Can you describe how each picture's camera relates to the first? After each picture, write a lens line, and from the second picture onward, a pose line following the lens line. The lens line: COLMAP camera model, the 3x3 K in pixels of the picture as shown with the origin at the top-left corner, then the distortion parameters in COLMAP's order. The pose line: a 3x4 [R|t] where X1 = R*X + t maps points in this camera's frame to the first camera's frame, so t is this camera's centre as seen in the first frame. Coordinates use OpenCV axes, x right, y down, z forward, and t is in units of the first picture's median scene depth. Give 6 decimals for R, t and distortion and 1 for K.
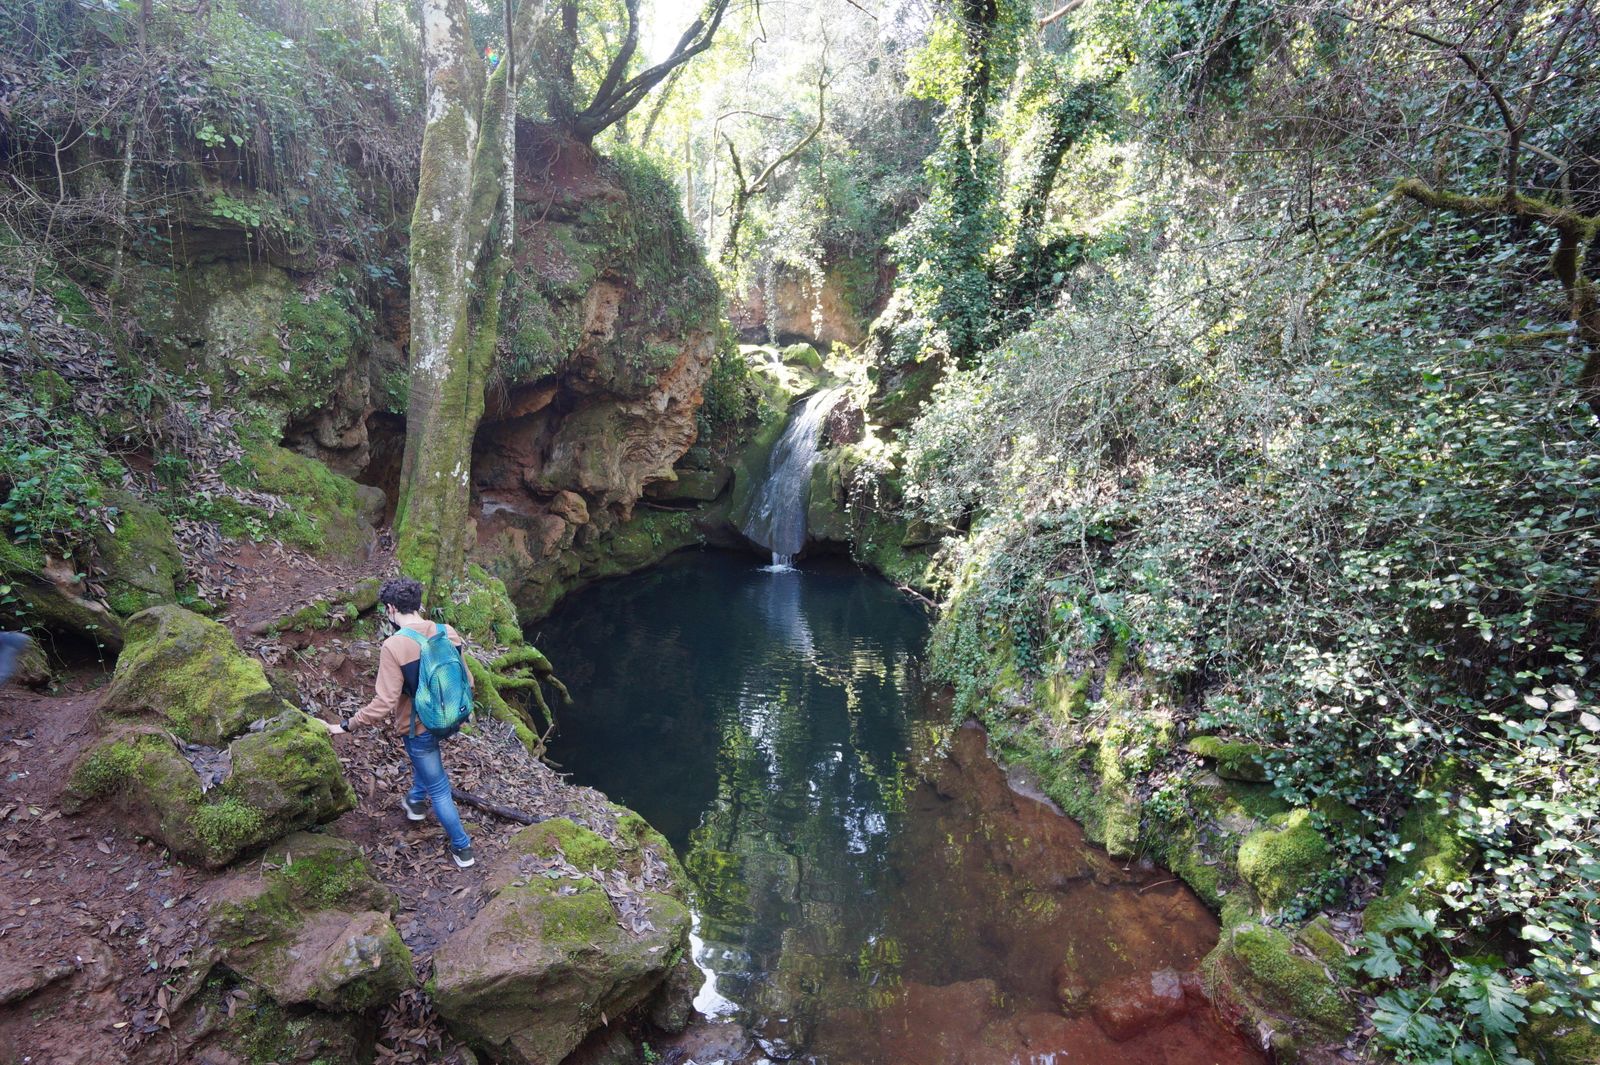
lens RADIAL K [[712.6, 0, 780.5], [0, 712.6, 533.3], [0, 0, 1]] dist [-0.064653, 0.023114]
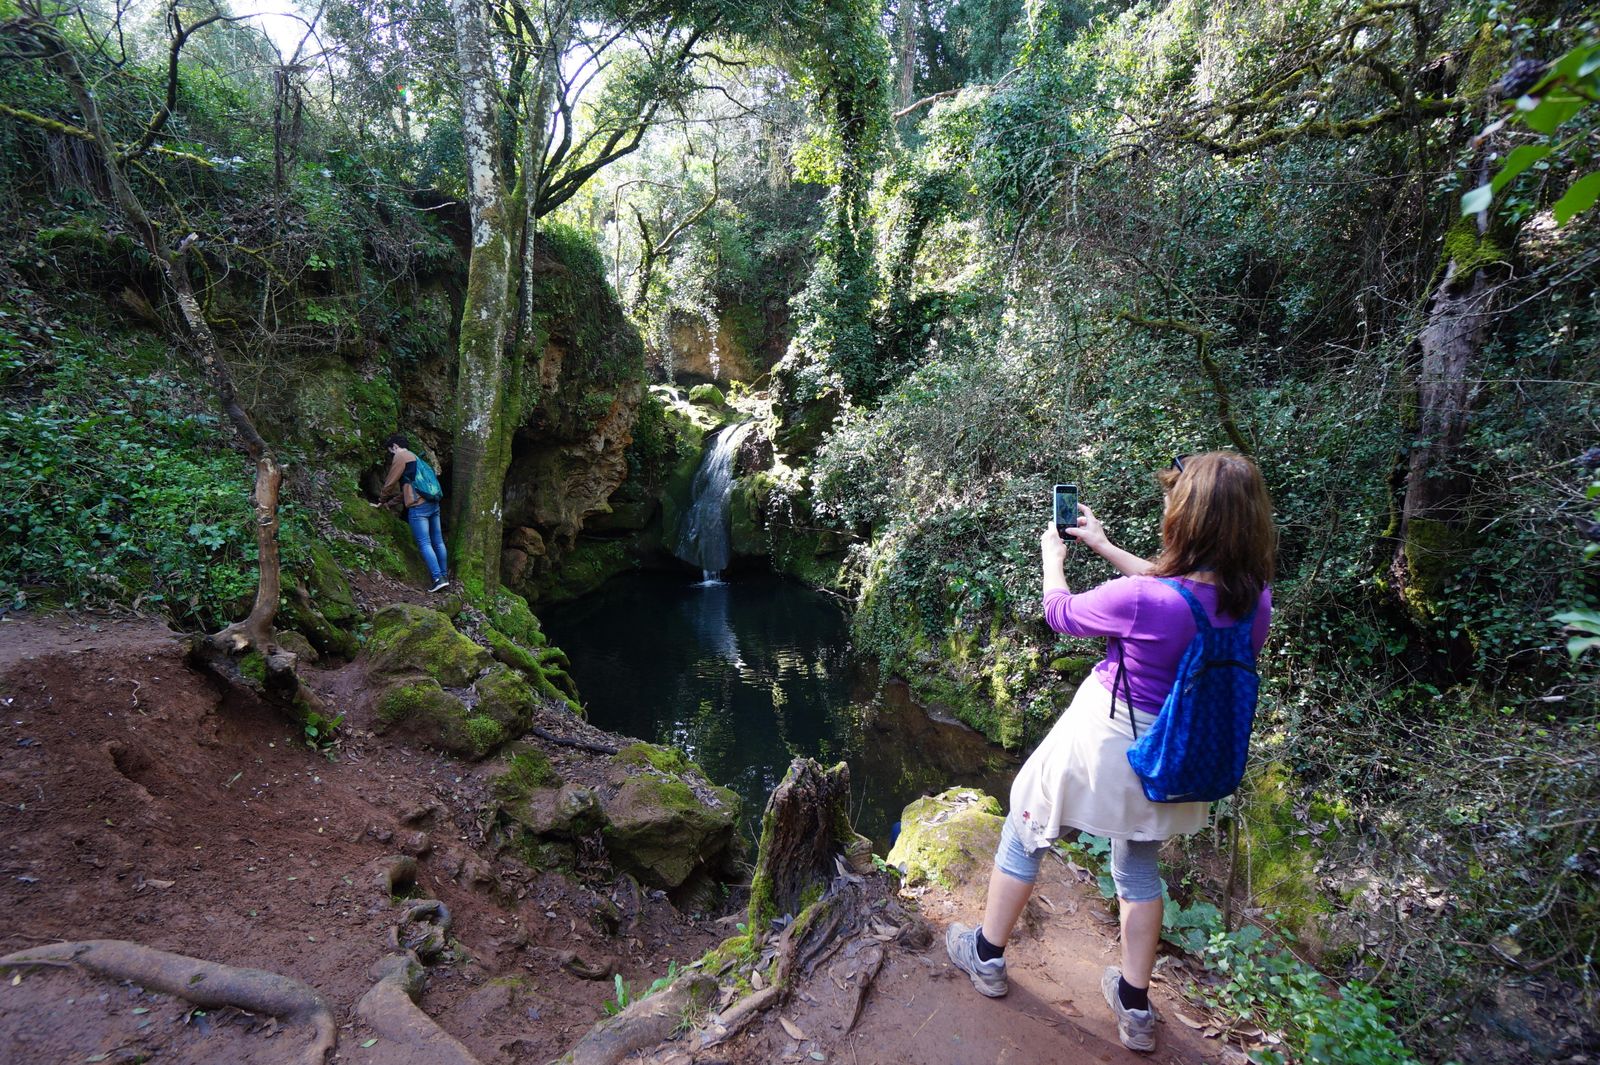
lens RADIAL K [[712.6, 0, 780.5], [0, 712.6, 533.3], [0, 0, 1]] dist [-0.064653, 0.023114]
pose [[0.983890, -0.070394, 0.164330, -0.084720], [0.076764, 0.996512, -0.032732, 0.017787], [-0.161453, 0.044820, 0.985862, -0.167057]]
